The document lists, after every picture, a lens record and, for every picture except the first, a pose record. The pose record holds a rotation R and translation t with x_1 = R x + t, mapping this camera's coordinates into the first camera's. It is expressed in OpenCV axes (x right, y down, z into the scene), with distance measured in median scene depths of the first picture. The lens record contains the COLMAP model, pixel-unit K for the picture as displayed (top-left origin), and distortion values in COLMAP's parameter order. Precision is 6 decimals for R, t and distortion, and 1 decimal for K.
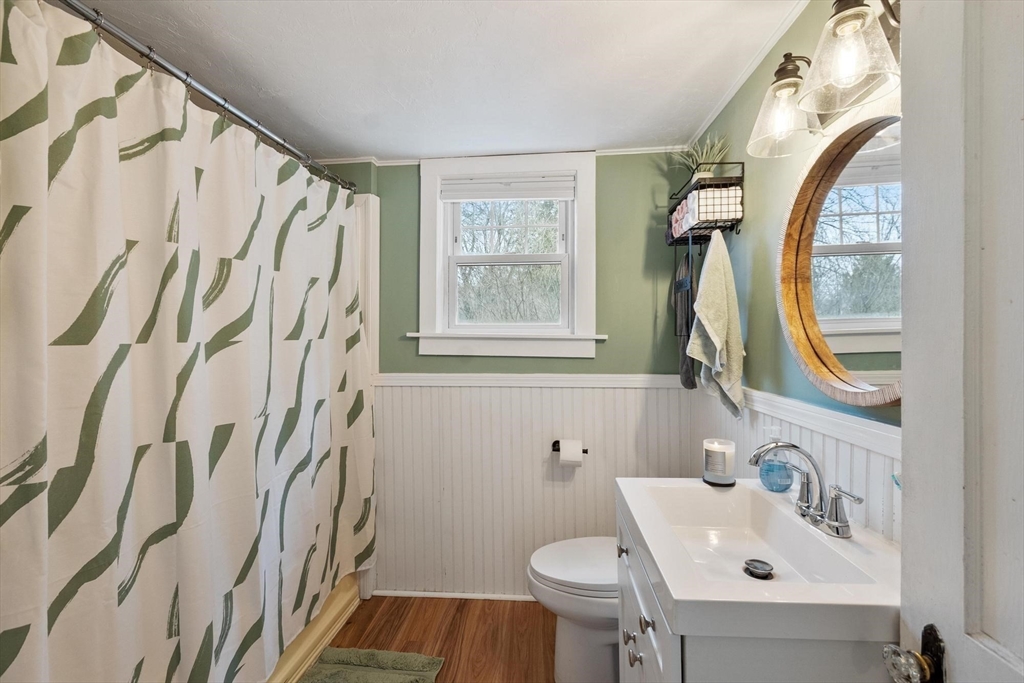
lens RADIAL K [[445.2, 0, 512.3], [0, 445.2, 345.2], [0, 0, 1]] dist [-0.000987, -0.000176]
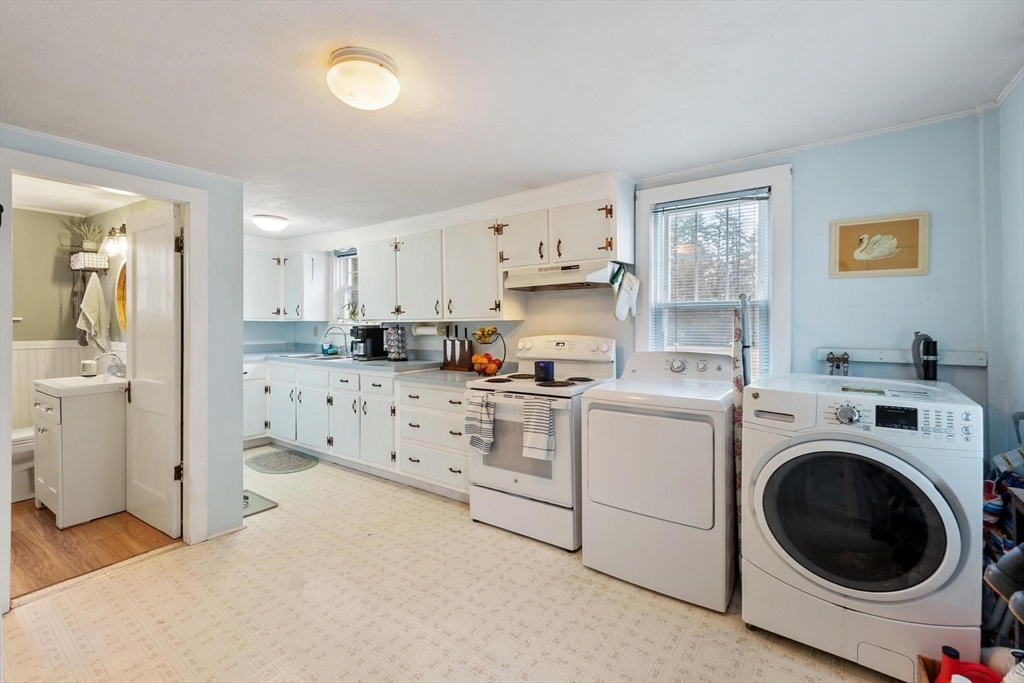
lens RADIAL K [[444.2, 0, 508.3], [0, 444.2, 322.5], [0, 0, 1]] dist [-0.001807, -0.000781]
pose [[0.480553, 0.005078, 0.876951, -0.374444], [0.006161, 0.999939, -0.009166, 0.022551], [-0.876944, 0.009808, 0.480493, -1.429711]]
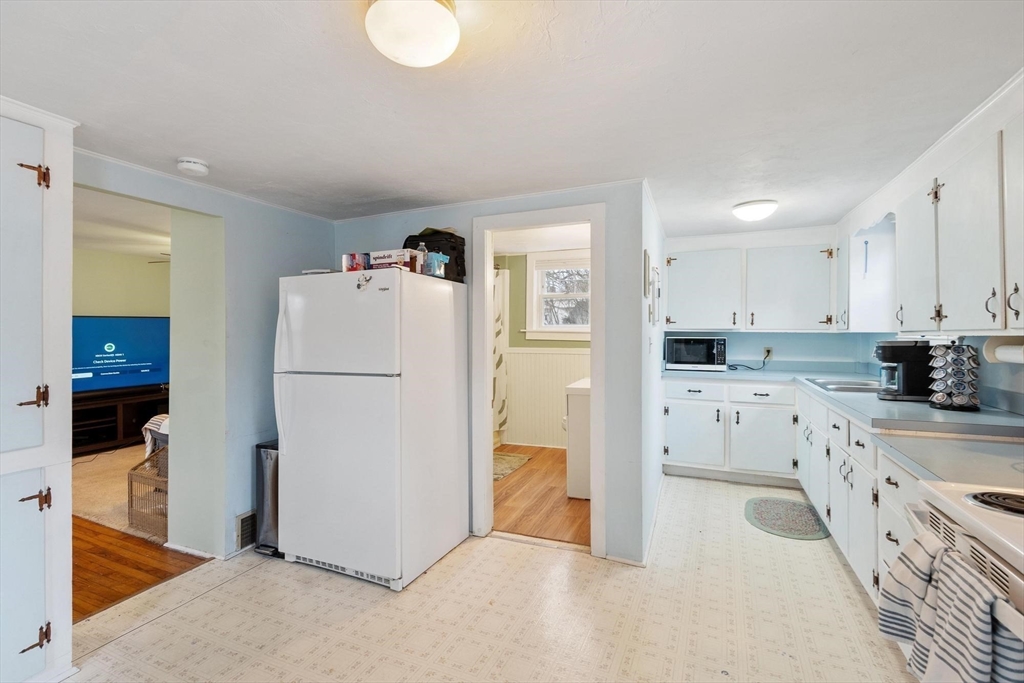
lens RADIAL K [[467.9, 0, 511.0], [0, 467.9, 332.9], [0, 0, 1]] dist [-0.000164, -0.000084]
pose [[0.958192, 0.001904, -0.286119, 0.427486], [-0.003917, 0.999971, -0.006463, 0.005018], [0.286098, 0.007314, 0.958172, -1.396051]]
